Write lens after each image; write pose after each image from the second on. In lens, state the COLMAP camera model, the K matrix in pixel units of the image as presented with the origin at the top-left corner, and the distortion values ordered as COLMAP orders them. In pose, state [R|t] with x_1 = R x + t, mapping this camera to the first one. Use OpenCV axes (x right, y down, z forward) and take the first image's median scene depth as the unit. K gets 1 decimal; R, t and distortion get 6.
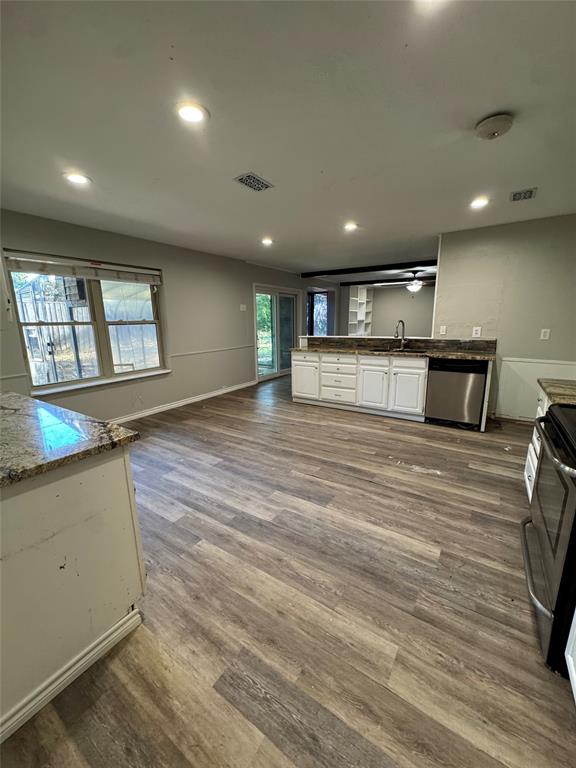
lens RADIAL K [[306.4, 0, 287.9], [0, 306.4, 383.2], [0, 0, 1]] dist [-0.002849, -0.000611]
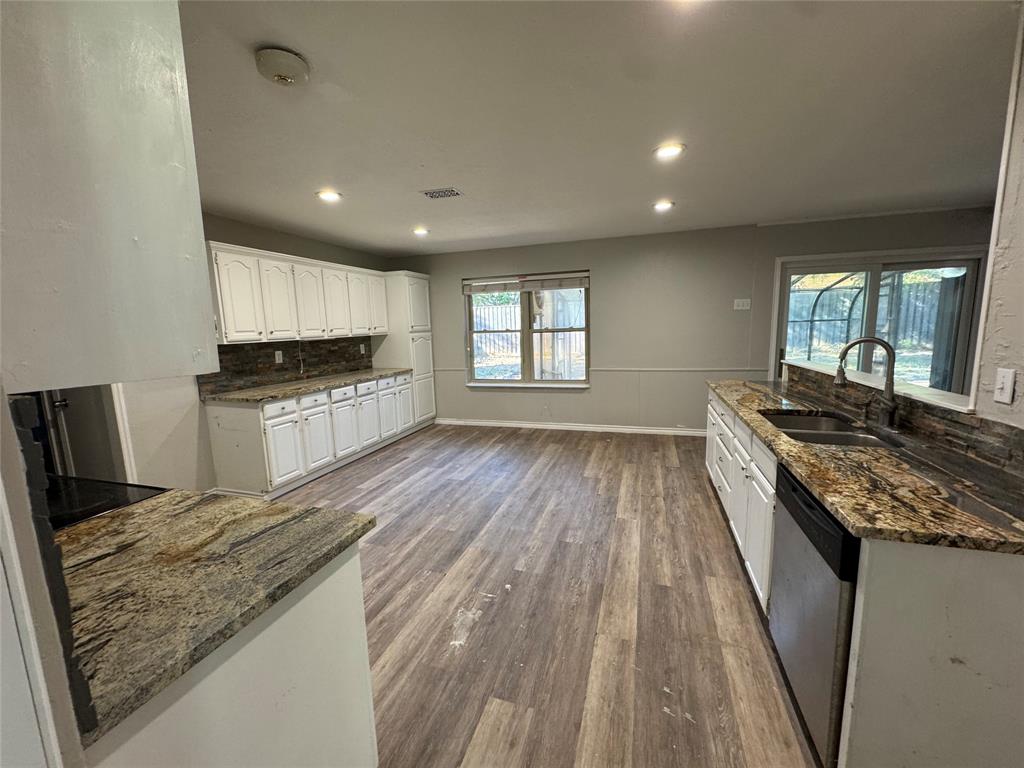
lens RADIAL K [[408.5, 0, 514.7], [0, 408.5, 380.9], [0, 0, 1]] dist [-0.002849, -0.000611]
pose [[0.268955, 0.134671, -0.953691, 1.149729], [-0.173120, 0.980809, 0.089678, -0.220246], [0.947466, 0.140984, 0.287108, 0.866661]]
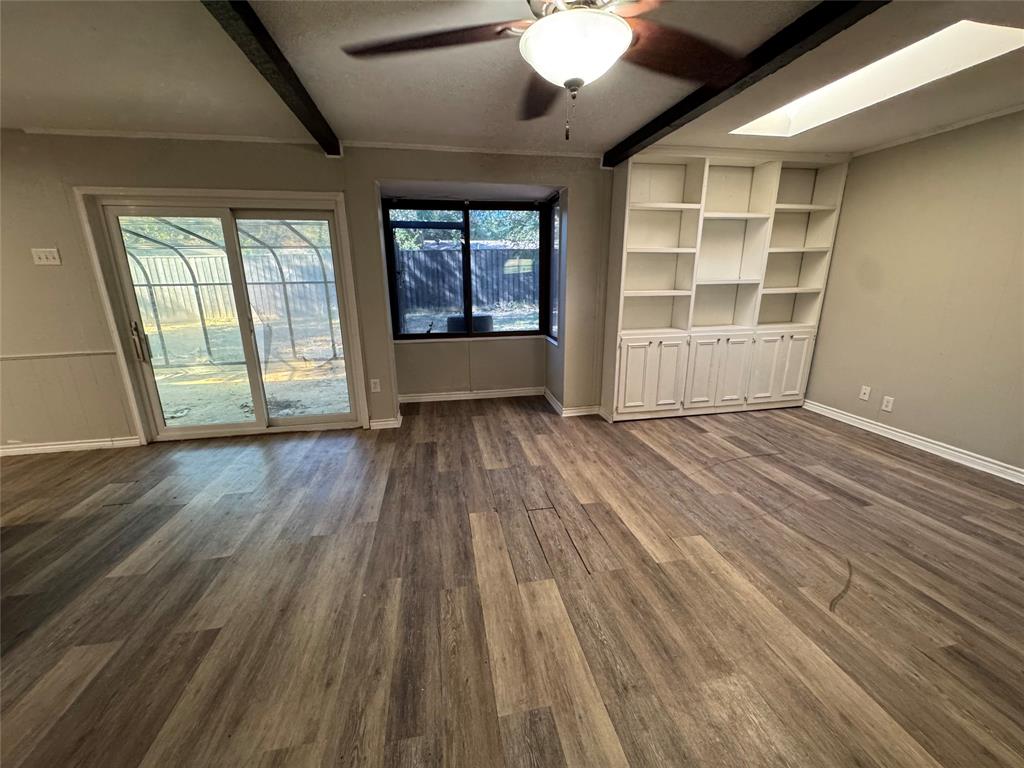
lens RADIAL K [[408.5, 0, 514.6], [0, 408.5, 386.9], [0, 0, 1]] dist [-0.002849, -0.000611]
pose [[0.704418, 0.188249, -0.684367, 1.509236], [-0.140952, 0.982086, 0.125062, -0.528204], [0.695650, 0.008367, 0.718332, 2.378132]]
